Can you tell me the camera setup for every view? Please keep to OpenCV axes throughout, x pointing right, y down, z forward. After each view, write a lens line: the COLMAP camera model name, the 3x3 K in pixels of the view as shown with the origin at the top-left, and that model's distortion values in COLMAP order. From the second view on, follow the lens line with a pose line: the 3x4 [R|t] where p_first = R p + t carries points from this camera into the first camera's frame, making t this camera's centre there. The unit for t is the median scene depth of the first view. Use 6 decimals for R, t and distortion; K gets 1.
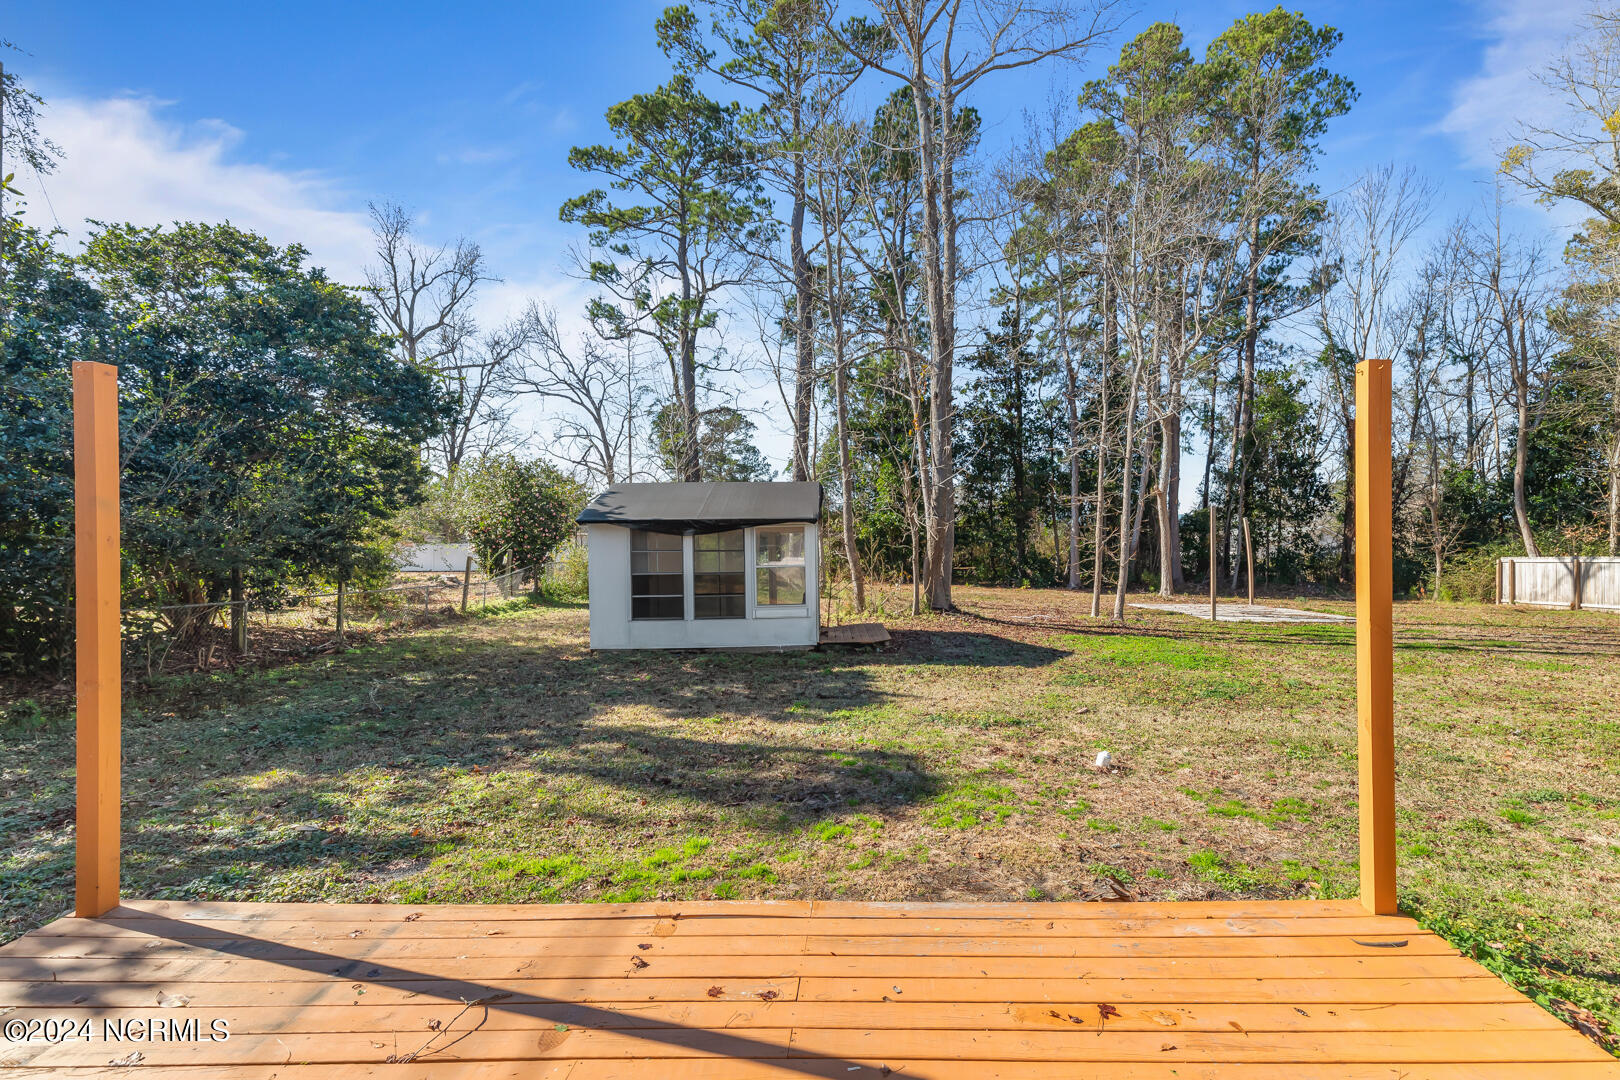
lens RADIAL K [[737.2, 0, 817.1], [0, 737.2, 547.9], [0, 0, 1]] dist [-0.002744, -0.000296]
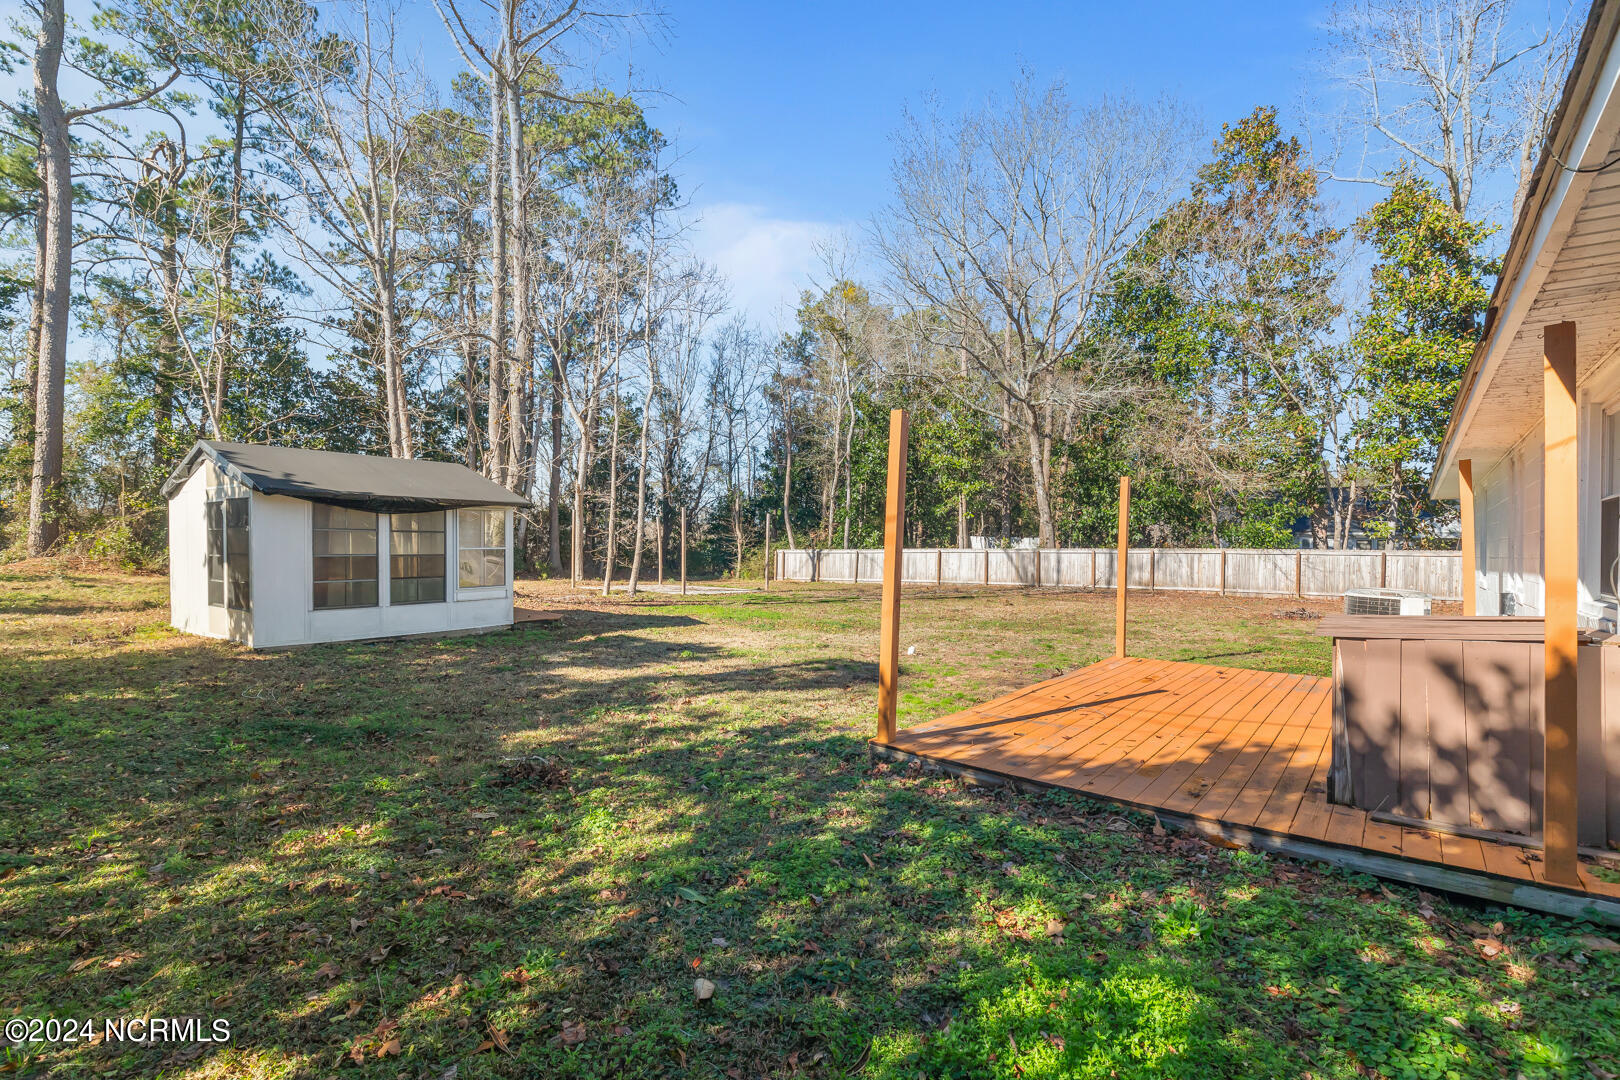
lens RADIAL K [[737.2, 0, 817.1], [0, 737.2, 547.9], [0, 0, 1]] dist [-0.002744, -0.000296]
pose [[0.601333, 0.008512, 0.798953, -0.263929], [-0.015047, 0.999887, 0.000673, 0.007523], [-0.798857, -0.012427, 0.601393, 0.013428]]
